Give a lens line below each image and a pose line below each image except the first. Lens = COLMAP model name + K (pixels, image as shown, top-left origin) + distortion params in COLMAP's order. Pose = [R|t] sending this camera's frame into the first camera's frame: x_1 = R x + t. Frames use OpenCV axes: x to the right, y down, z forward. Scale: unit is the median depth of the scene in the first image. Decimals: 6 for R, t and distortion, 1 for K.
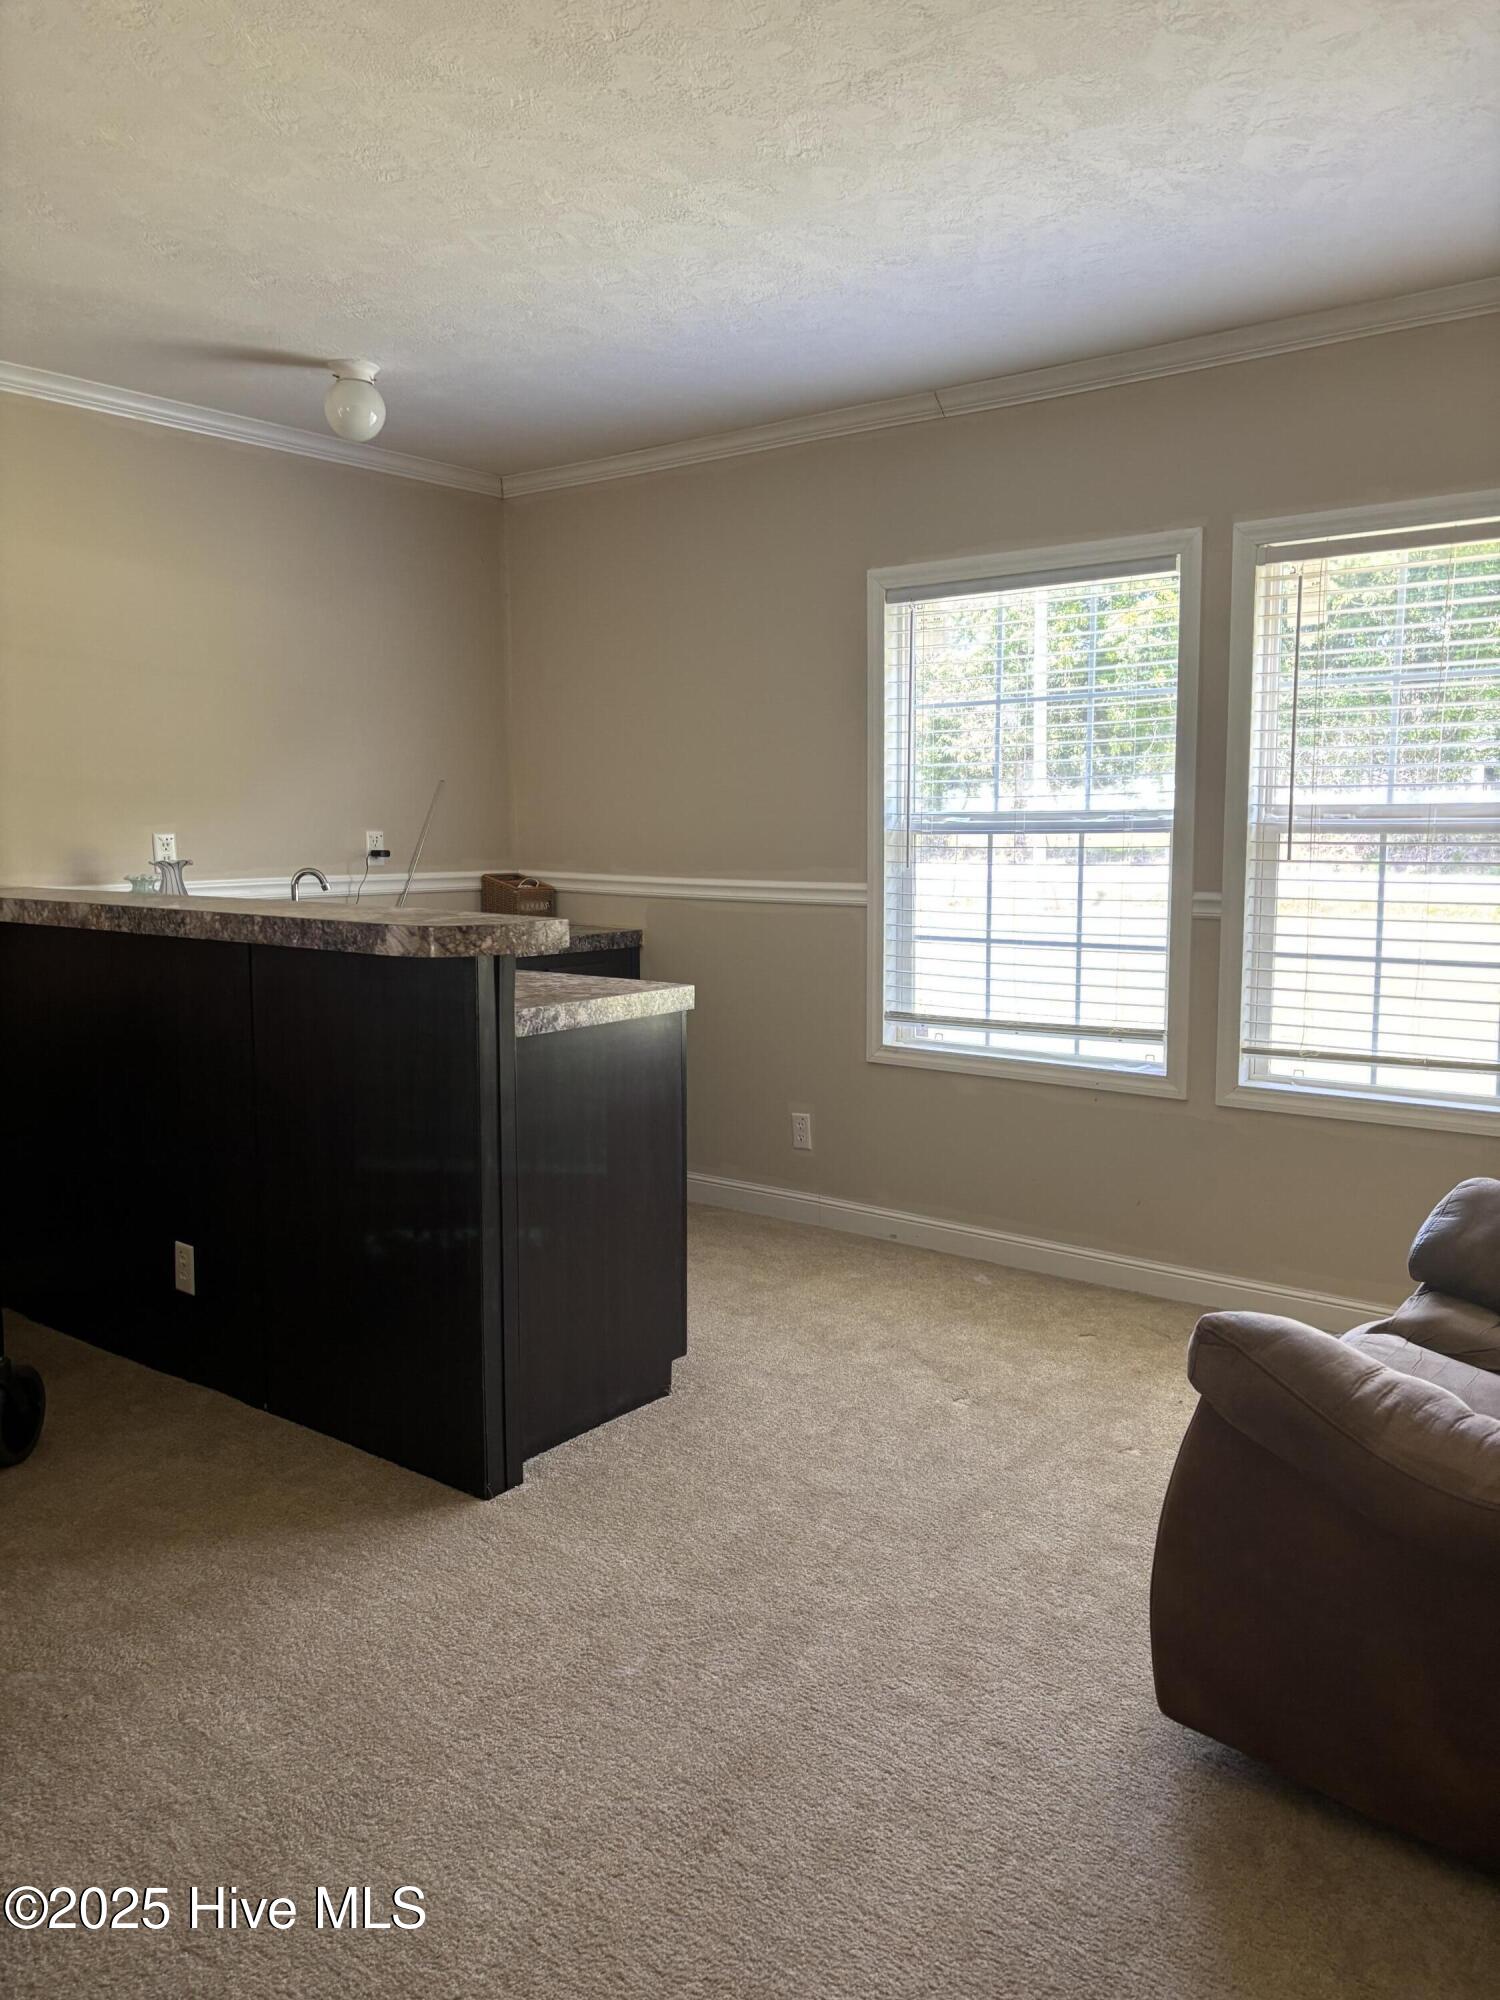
lens RADIAL K [[1508.6, 0, 757.2], [0, 1508.6, 1011.7], [0, 0, 1]] dist [0.044332, -0.043254]
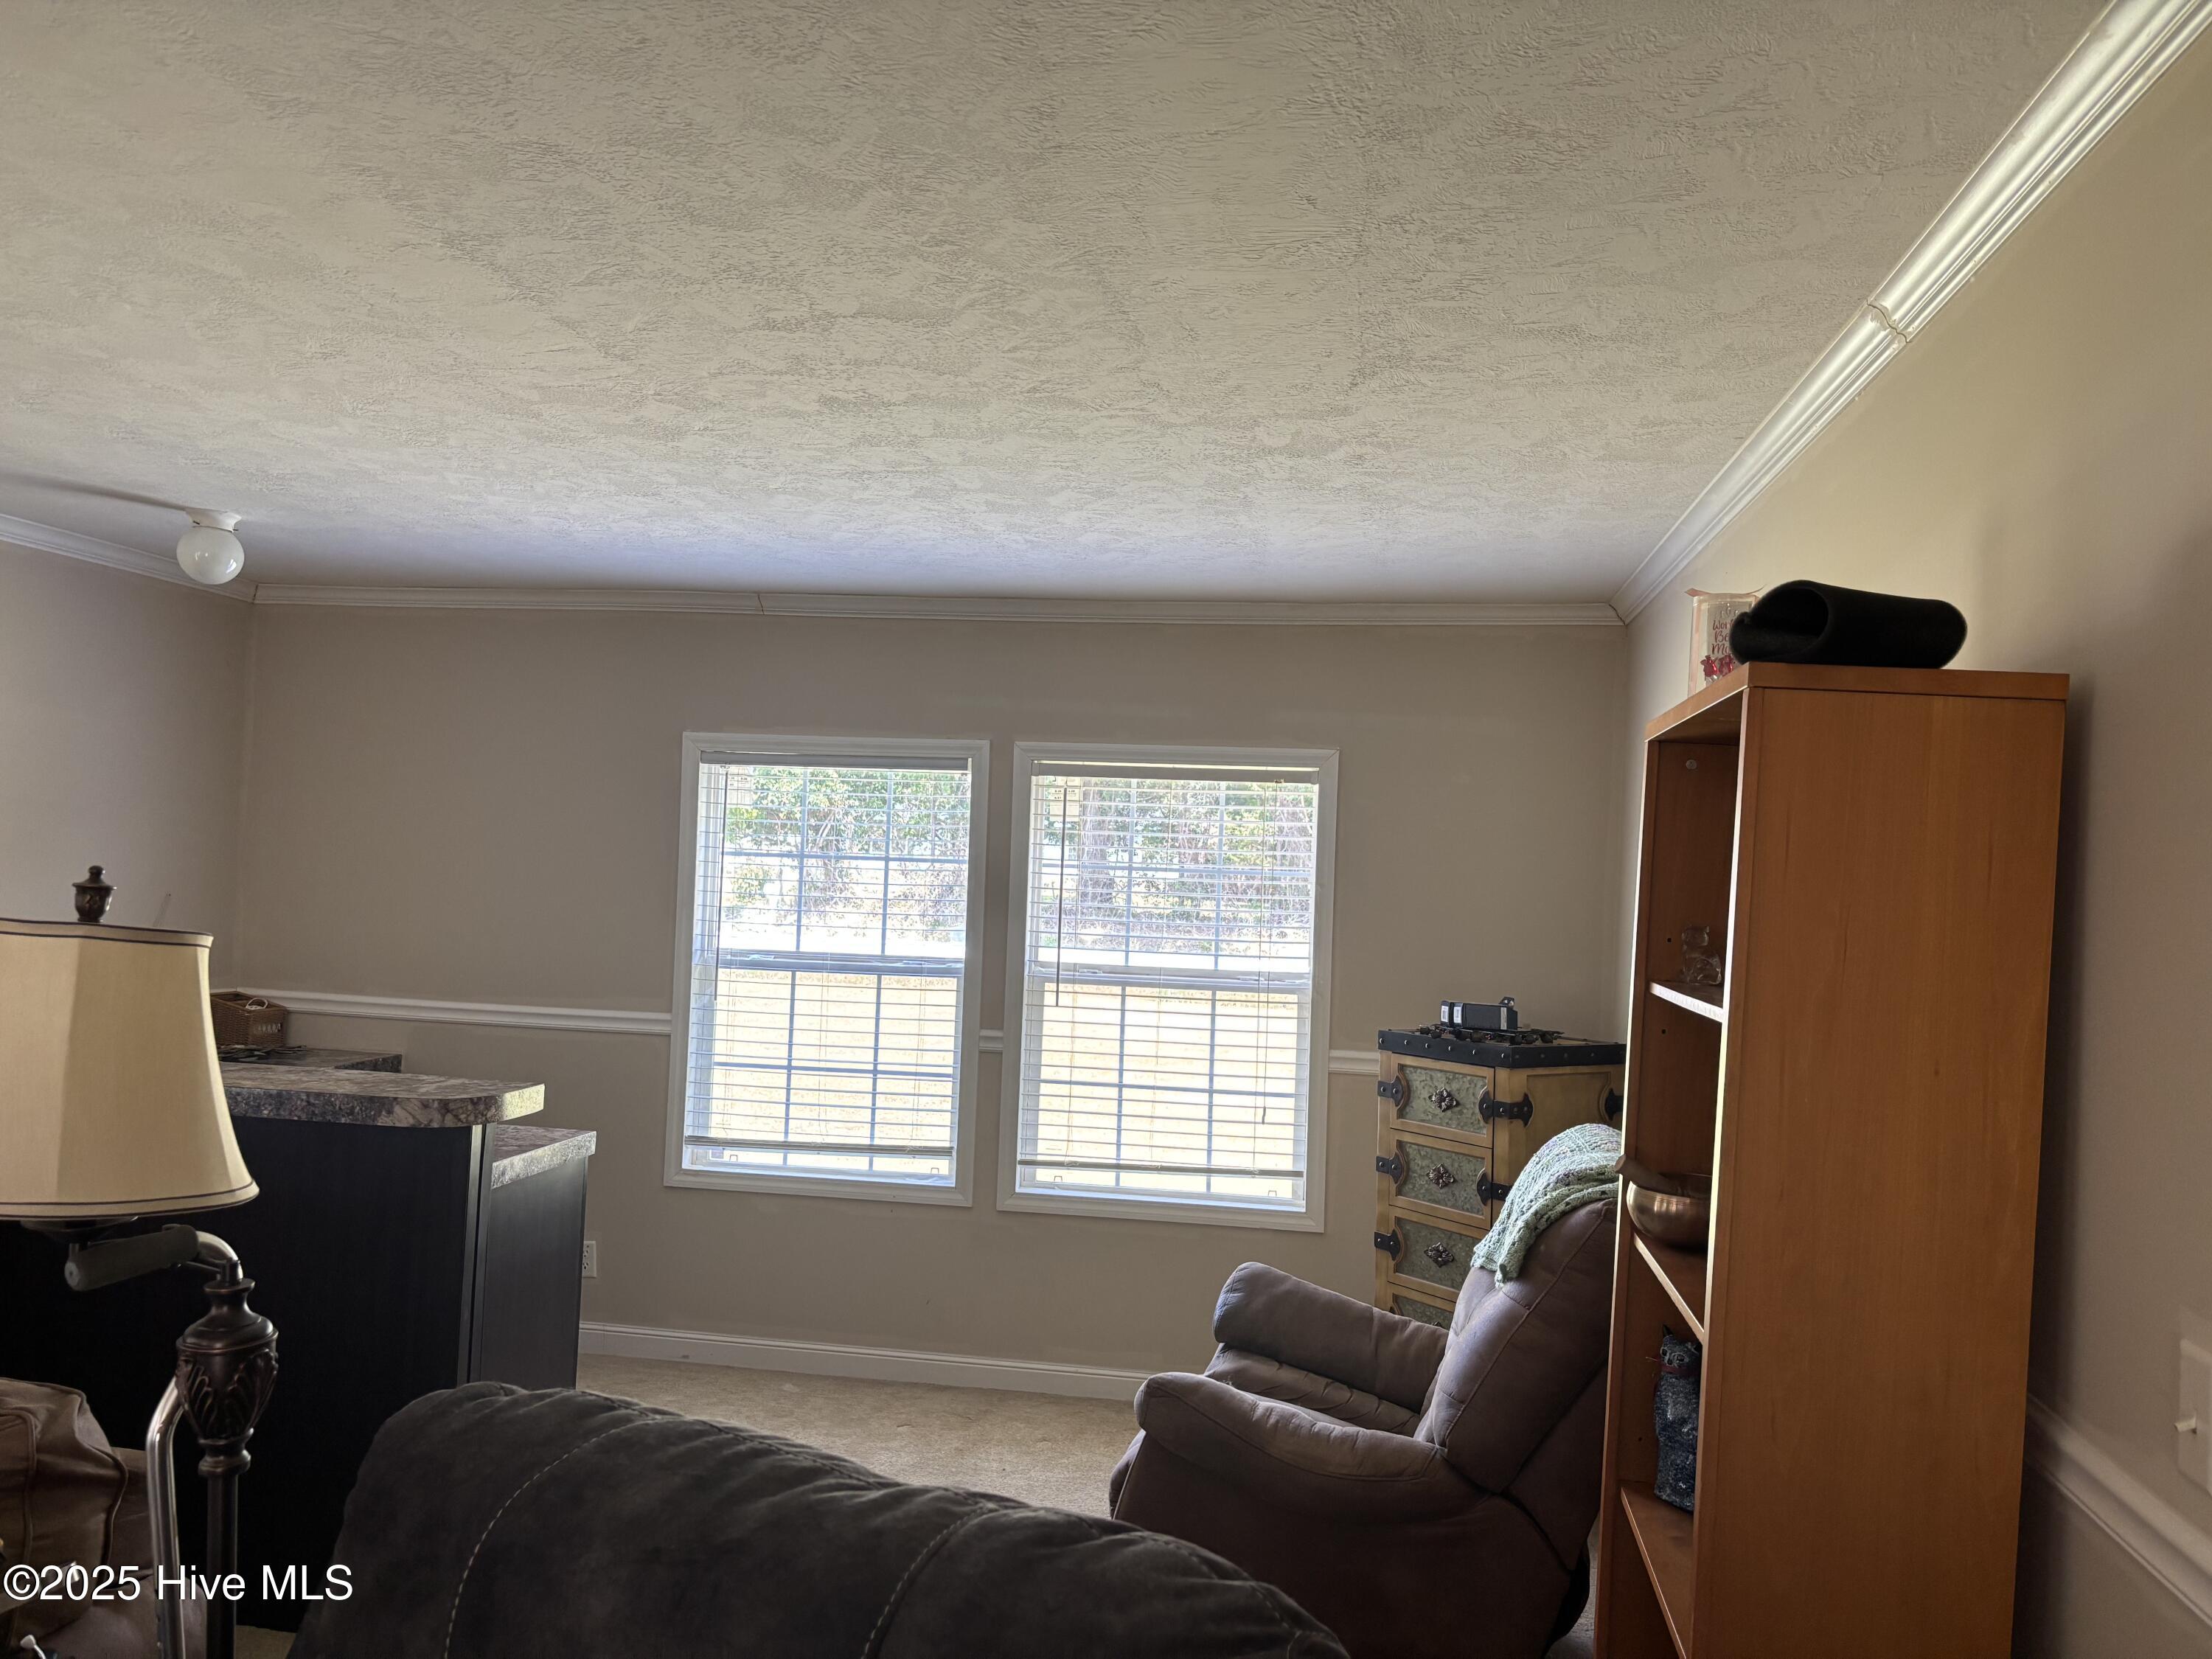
lens RADIAL K [[1668.5, 0, 1107.5], [0, 1668.5, 813.9], [0, 0, 1]] dist [0.044332, -0.043254]
pose [[0.877355, 0.054896, 0.476692, -0.264149], [0.020617, 0.988204, -0.151747, -0.044996], [-0.479399, 0.142964, 0.865874, -0.222800]]
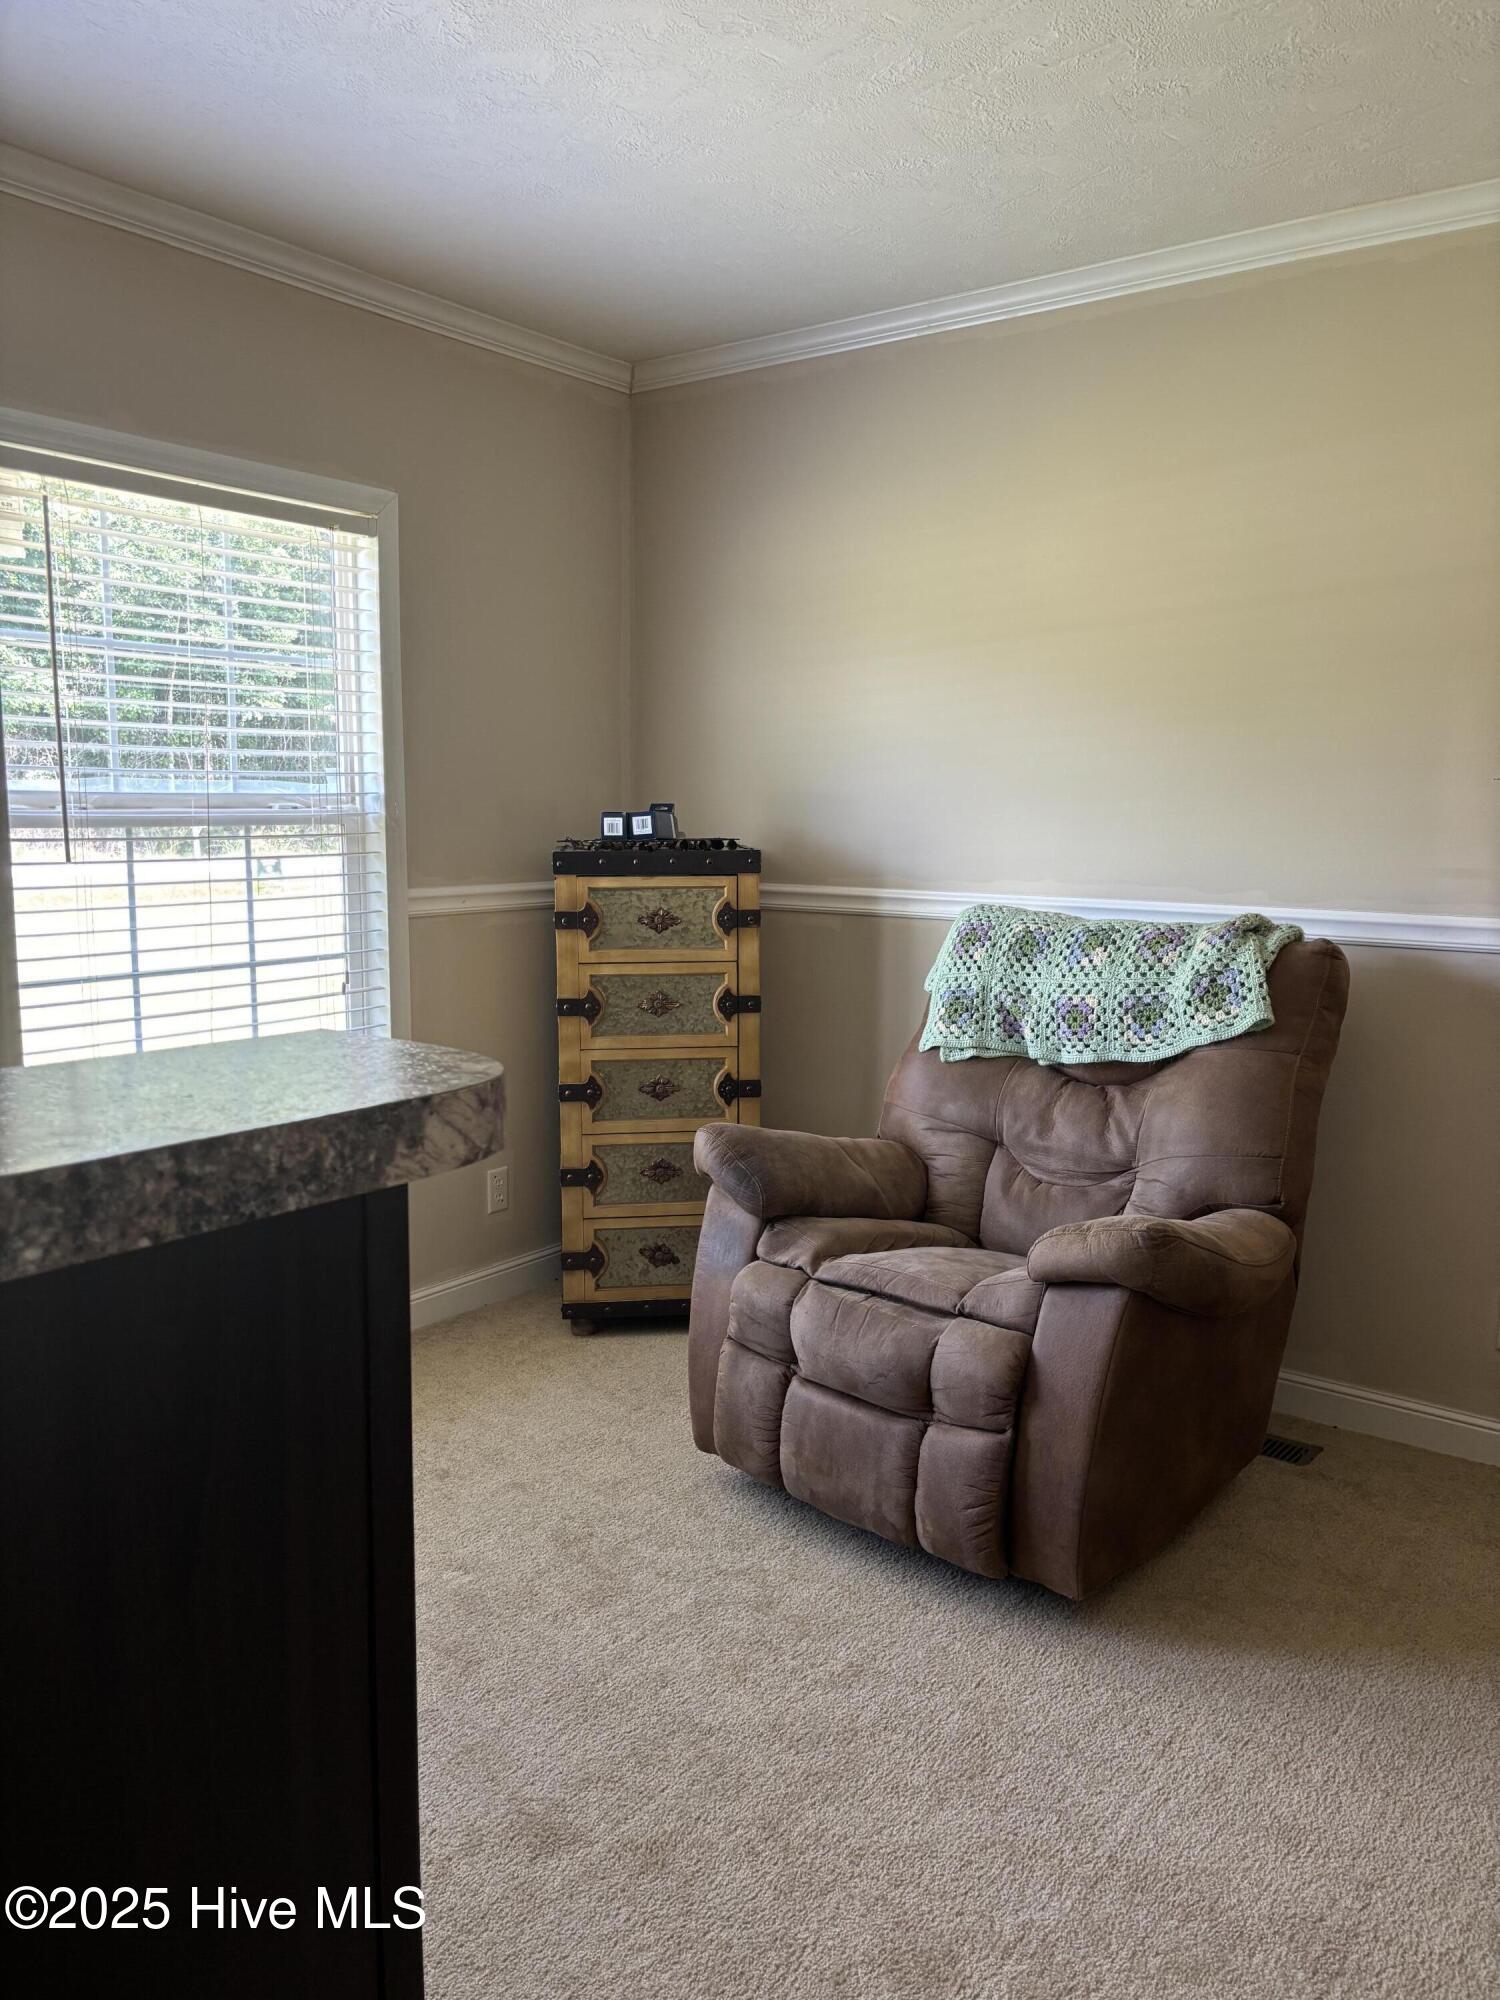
lens RADIAL K [[1508.6, 0, 758.9], [0, 1508.6, 1004.0], [0, 0, 1]] dist [0.044332, -0.043254]
pose [[-0.023136, -0.129082, 0.991364, -0.428487], [0.124273, 0.983567, 0.130966, -0.082899], [-0.991978, 0.126230, -0.006714, 0.630870]]
